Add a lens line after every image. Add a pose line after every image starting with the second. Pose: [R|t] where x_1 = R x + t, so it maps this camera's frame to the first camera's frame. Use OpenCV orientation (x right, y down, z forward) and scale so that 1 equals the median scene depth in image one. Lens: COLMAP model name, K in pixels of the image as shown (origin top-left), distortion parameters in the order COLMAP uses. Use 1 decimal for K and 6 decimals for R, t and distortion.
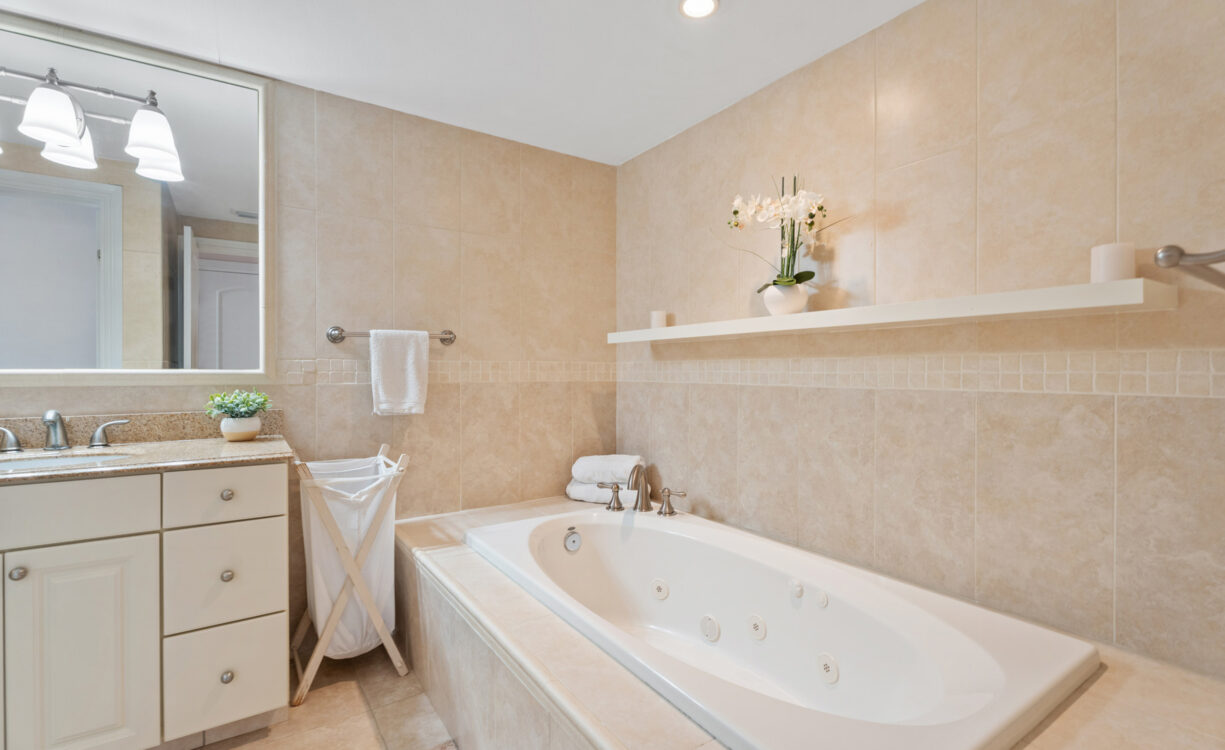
lens RADIAL K [[554.8, 0, 607.6], [0, 554.8, 376.4], [0, 0, 1]] dist [0.004465, -0.000094]
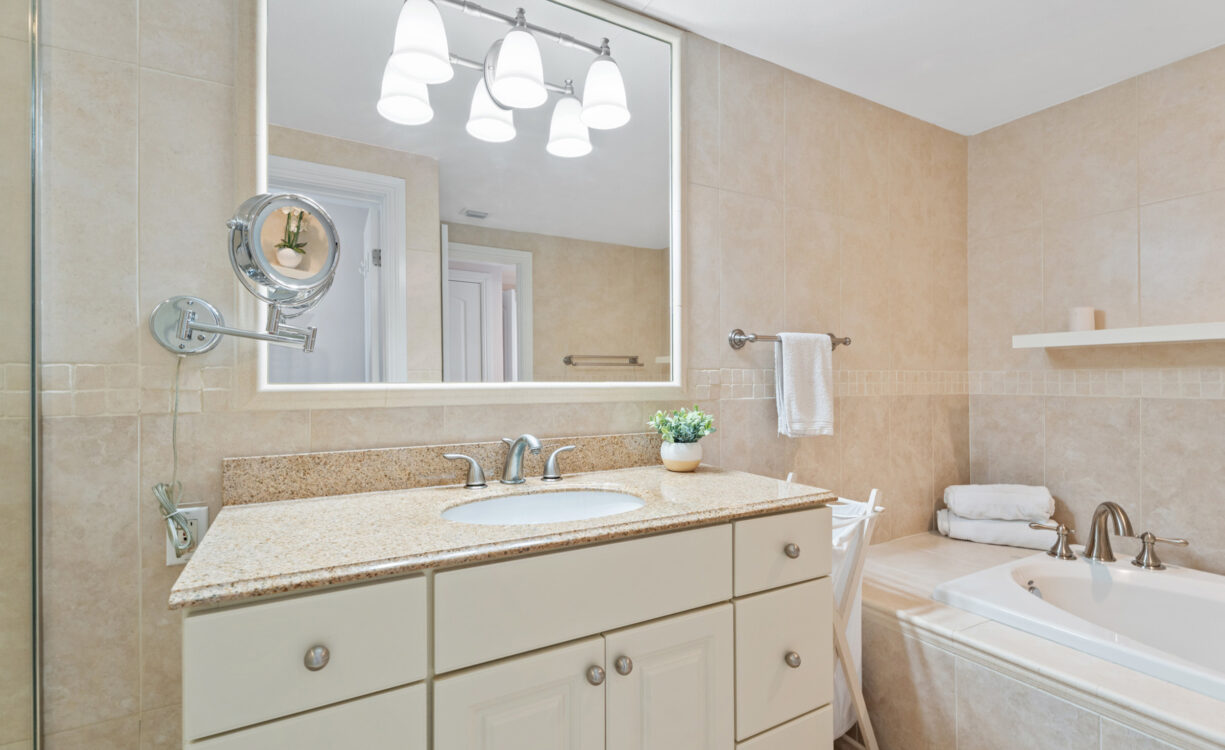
lens RADIAL K [[557.9, 0, 615.7], [0, 557.9, 378.9], [0, 0, 1]] dist [-0.000743, -0.000457]
pose [[0.996669, -0.001900, -0.081537, -0.562090], [0.001035, 0.999943, -0.010651, -0.006868], [0.081552, 0.010531, 0.996613, 0.152812]]
